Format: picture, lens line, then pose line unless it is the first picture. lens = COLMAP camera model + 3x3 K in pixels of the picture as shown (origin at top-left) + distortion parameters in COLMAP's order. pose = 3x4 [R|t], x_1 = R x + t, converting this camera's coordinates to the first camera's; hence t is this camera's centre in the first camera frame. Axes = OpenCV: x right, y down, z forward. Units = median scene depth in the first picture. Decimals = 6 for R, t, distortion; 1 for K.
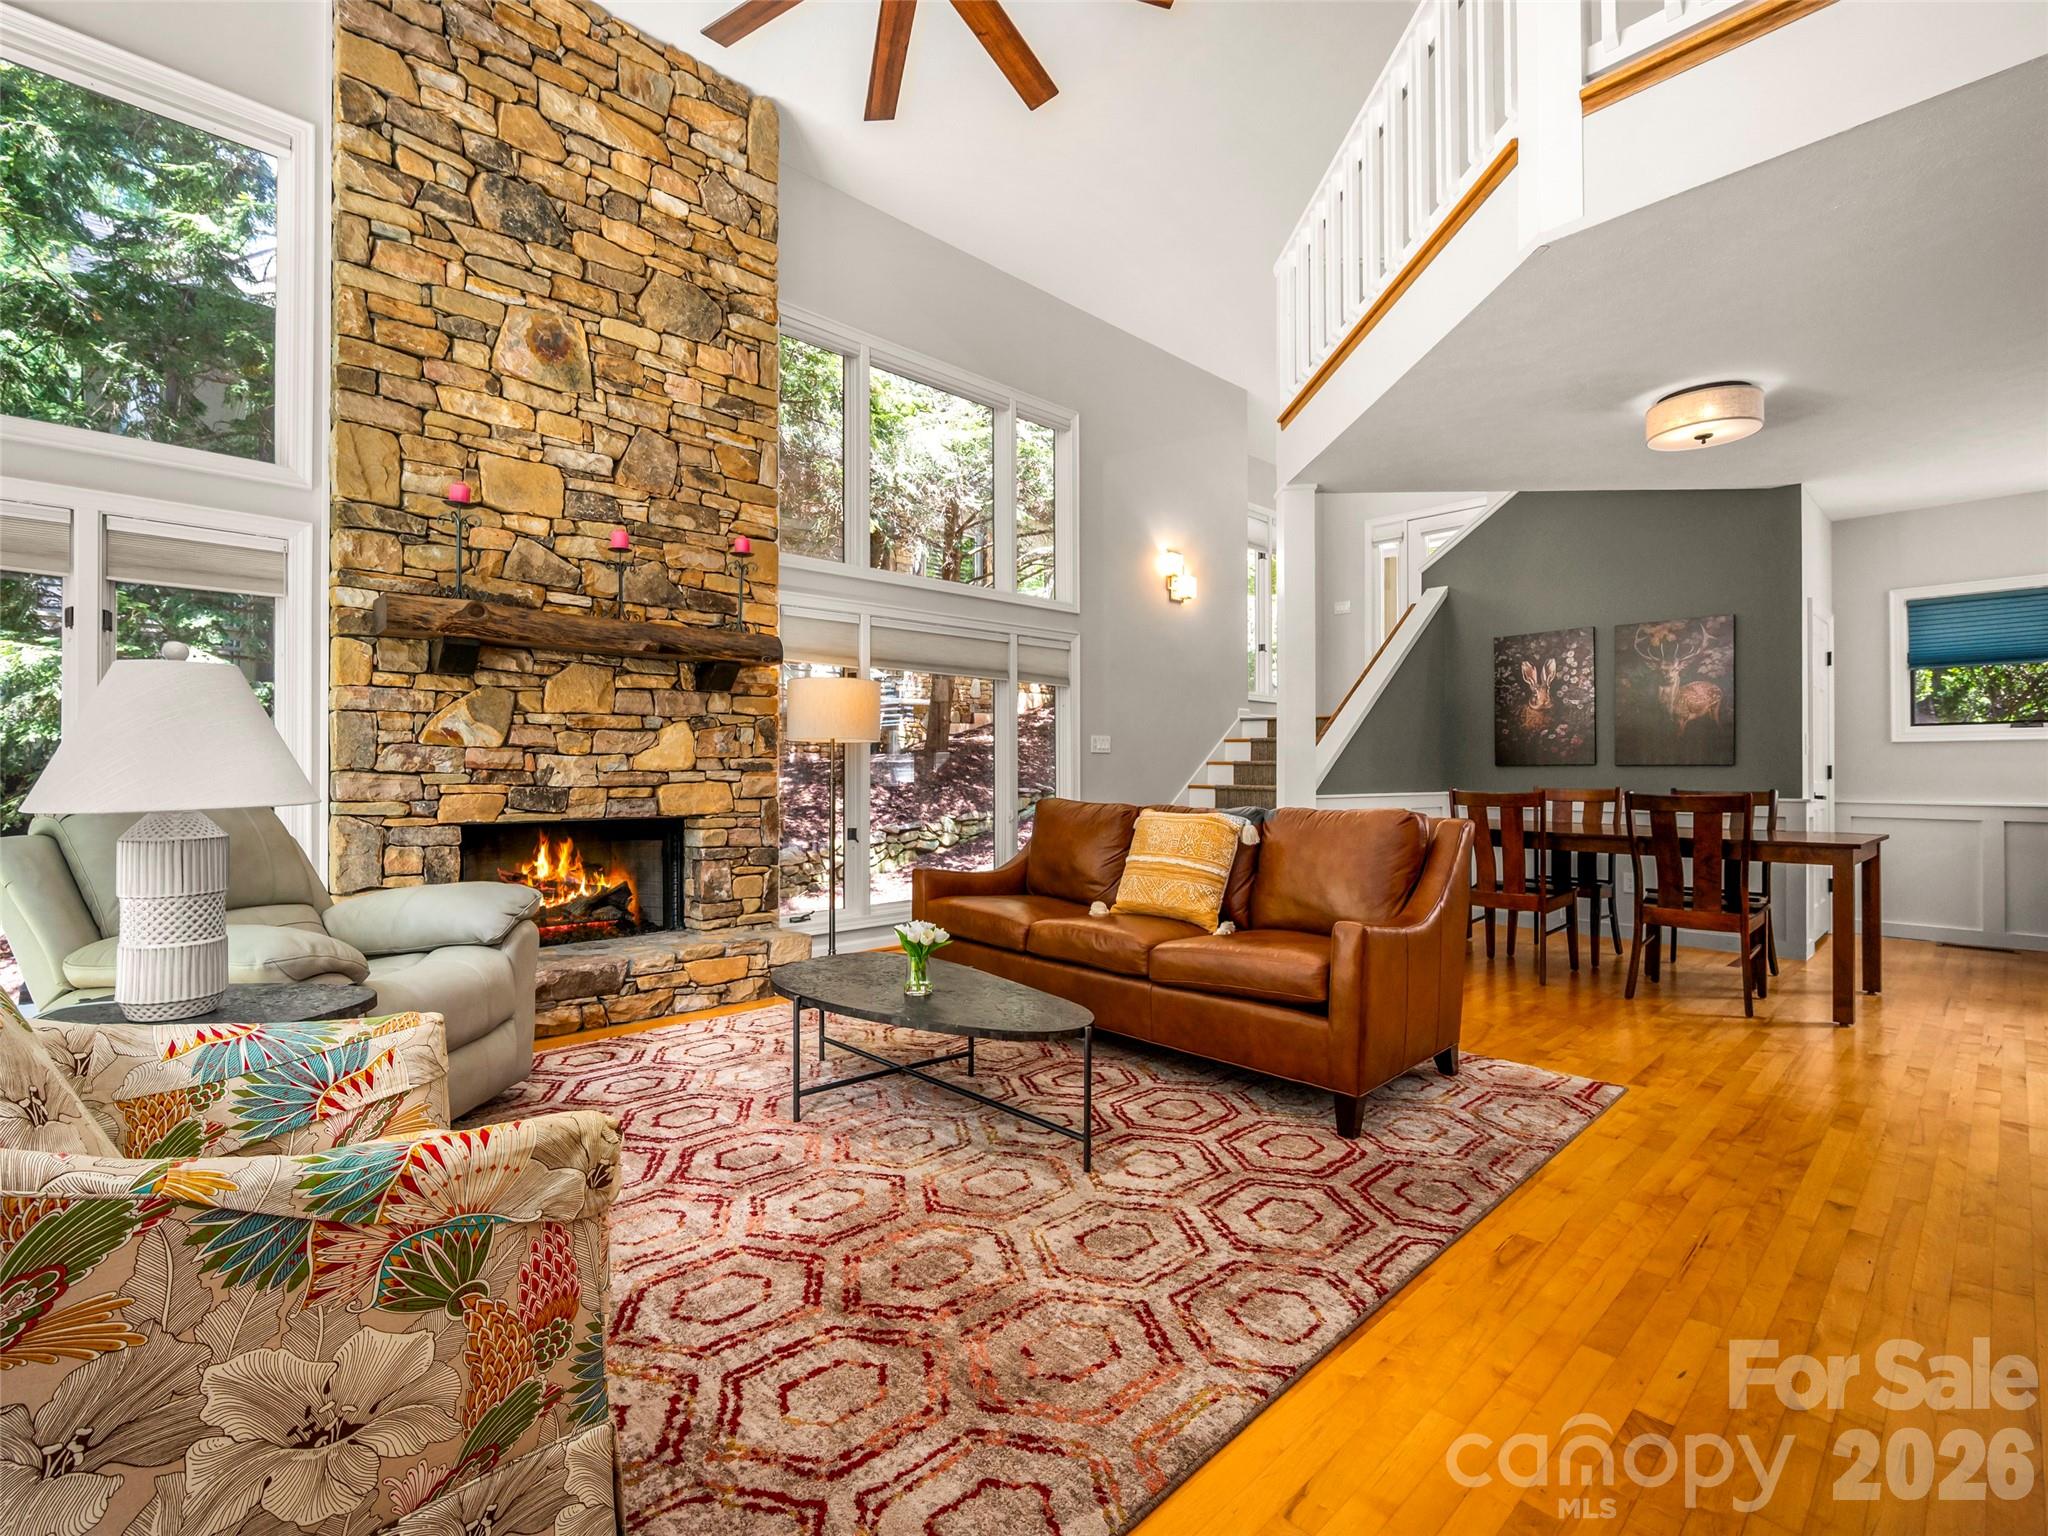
lens RADIAL K [[927.2, 0, 959.0], [0, 927.2, 765.1], [0, 0, 1]] dist [-0.000851, -0.000392]
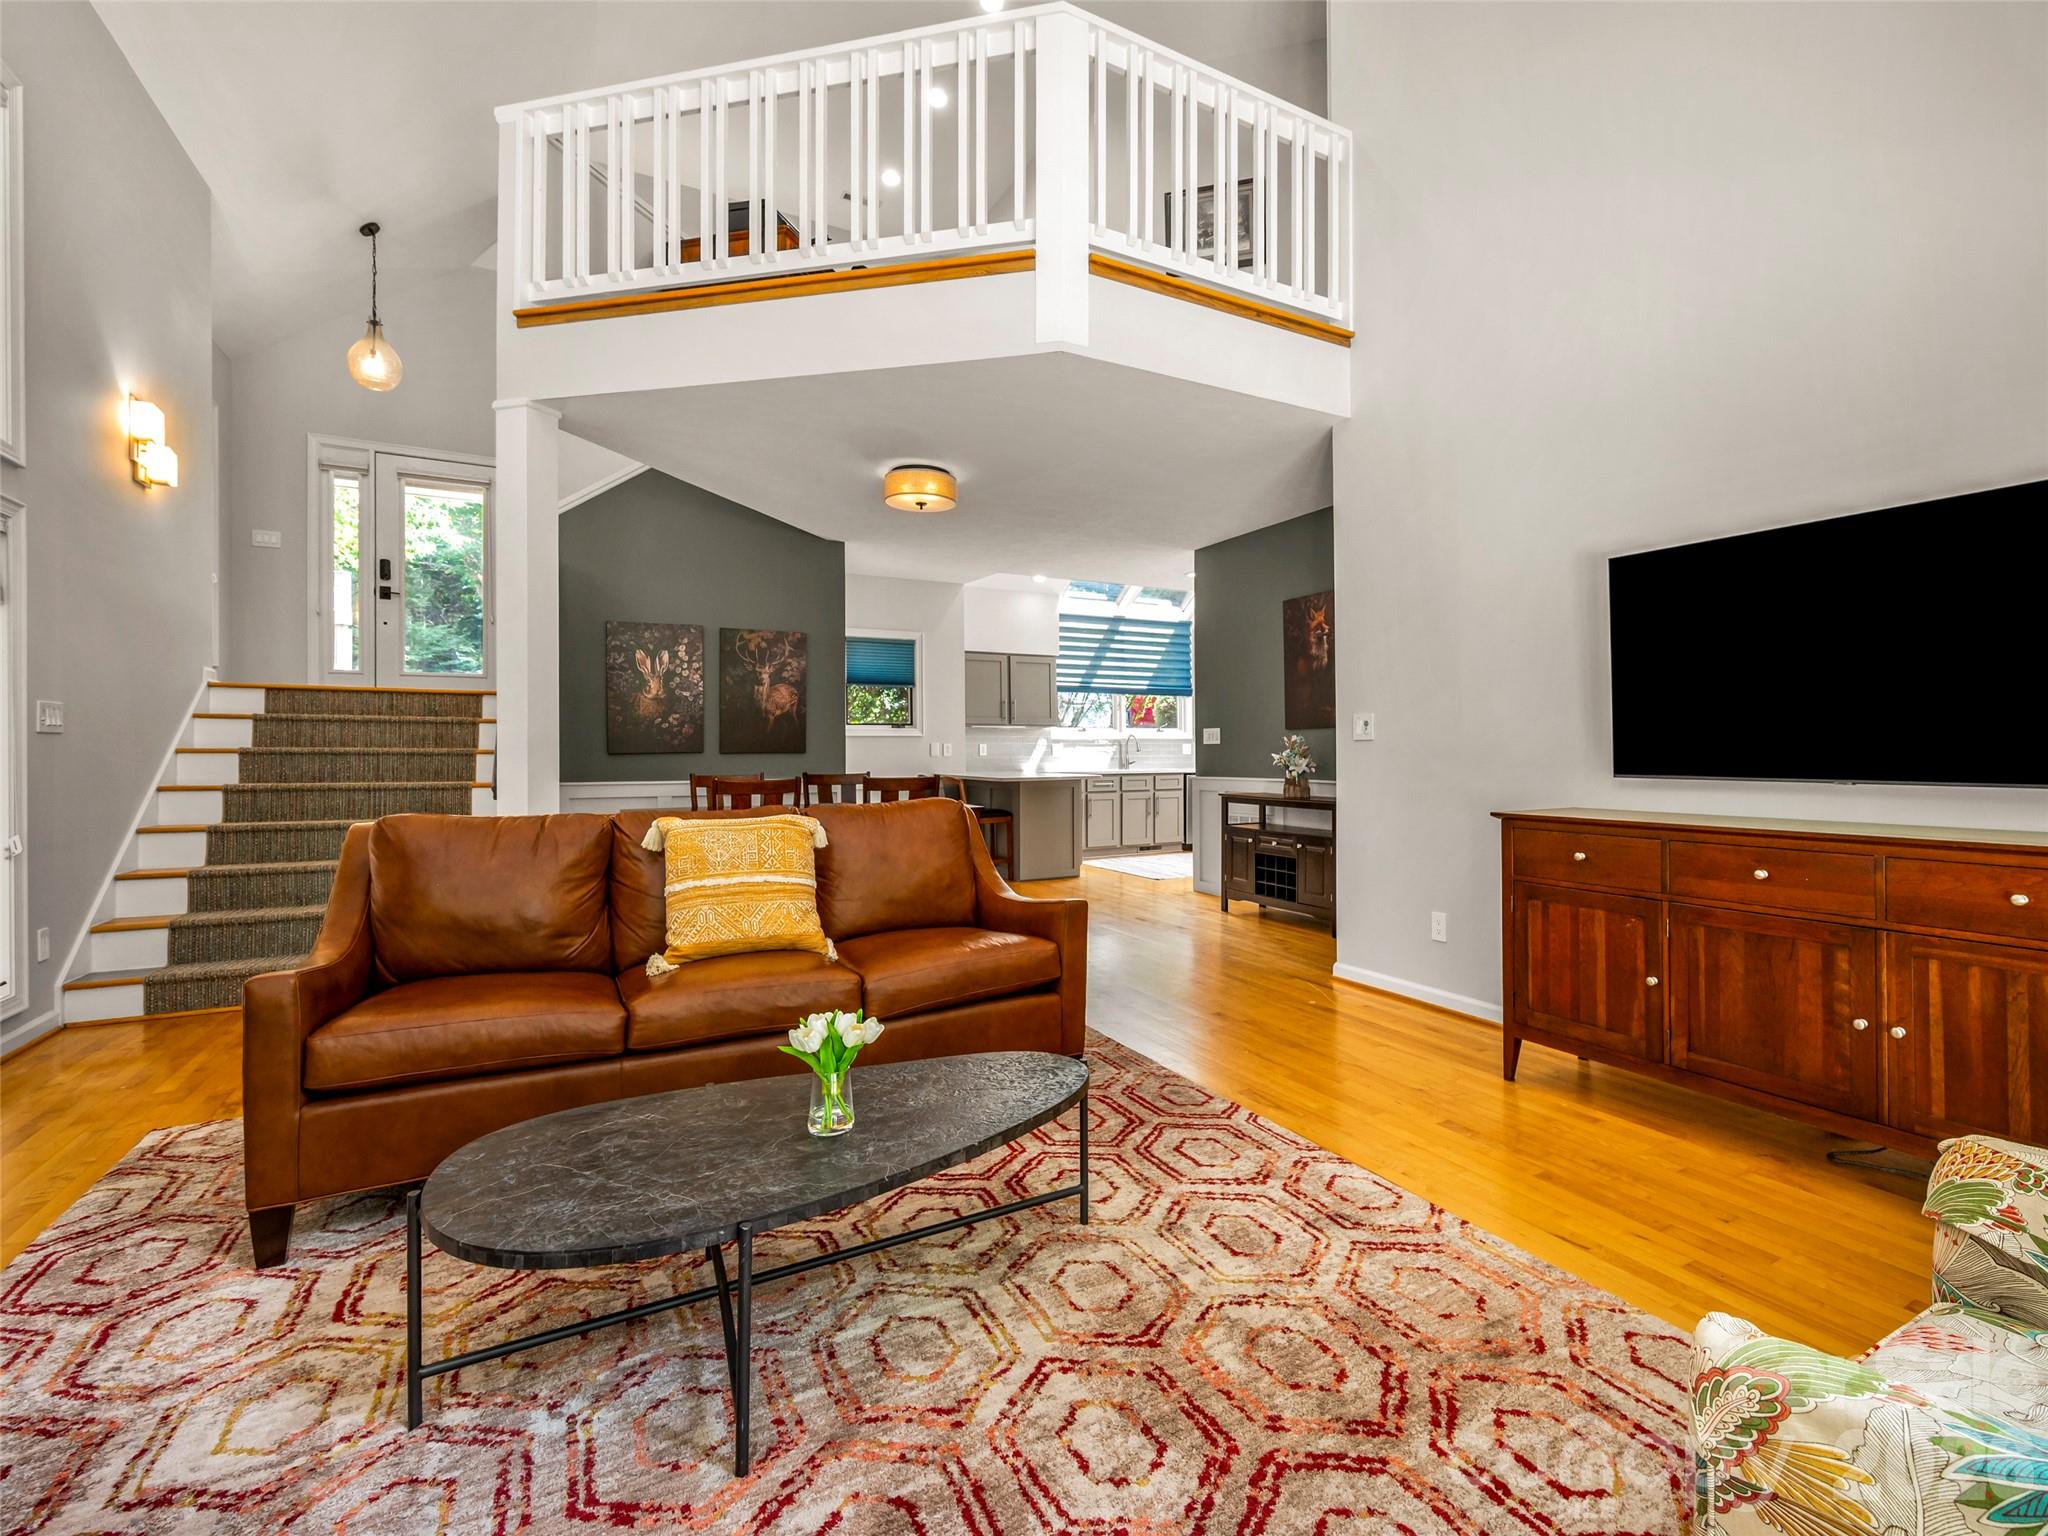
lens RADIAL K [[931.7, 0, 1099.7], [0, 931.7, 746.6], [0, 0, 1]] dist [-0.000283, -0.000243]
pose [[0.196231, 0.002899, 0.980553, -0.443715], [-0.001336, 0.999995, -0.002689, -0.007580], [-0.980557, -0.000782, 0.196234, 0.495384]]
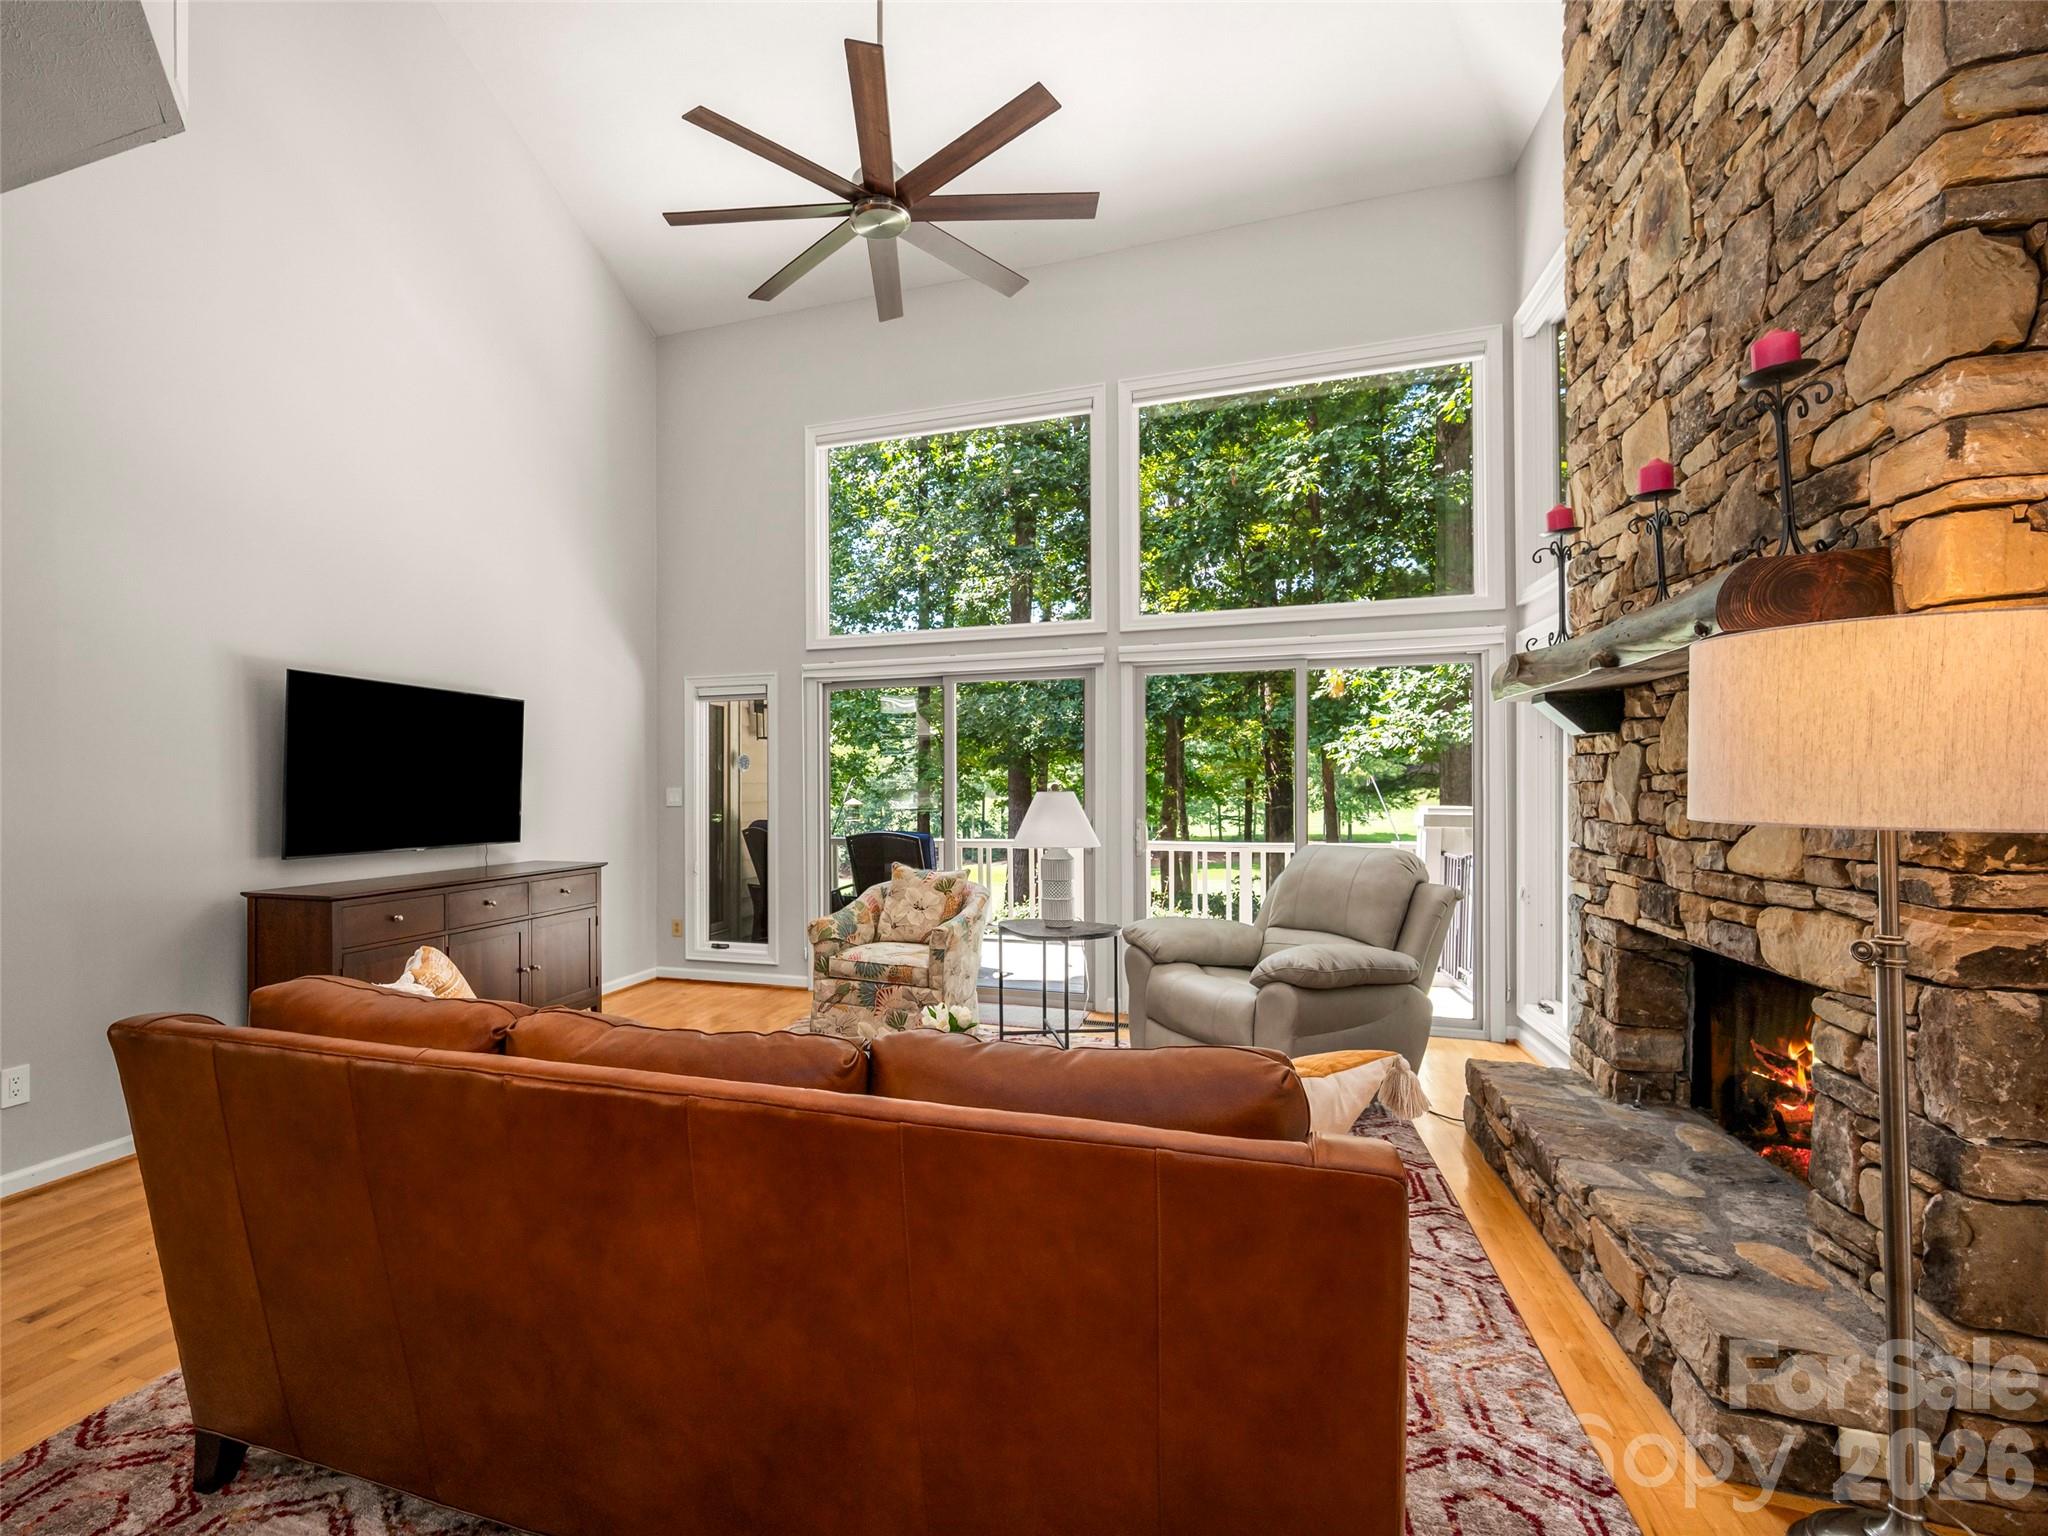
lens RADIAL K [[932.4, 0, 905.2], [0, 932.4, 789.6], [0, 0, 1]] dist [-0.000128, -0.000113]
pose [[-0.867398, 0.002415, -0.497610, 0.360229], [0.005859, 0.999968, -0.005360, -0.045150], [0.497581, -0.007565, -0.867385, 1.322439]]
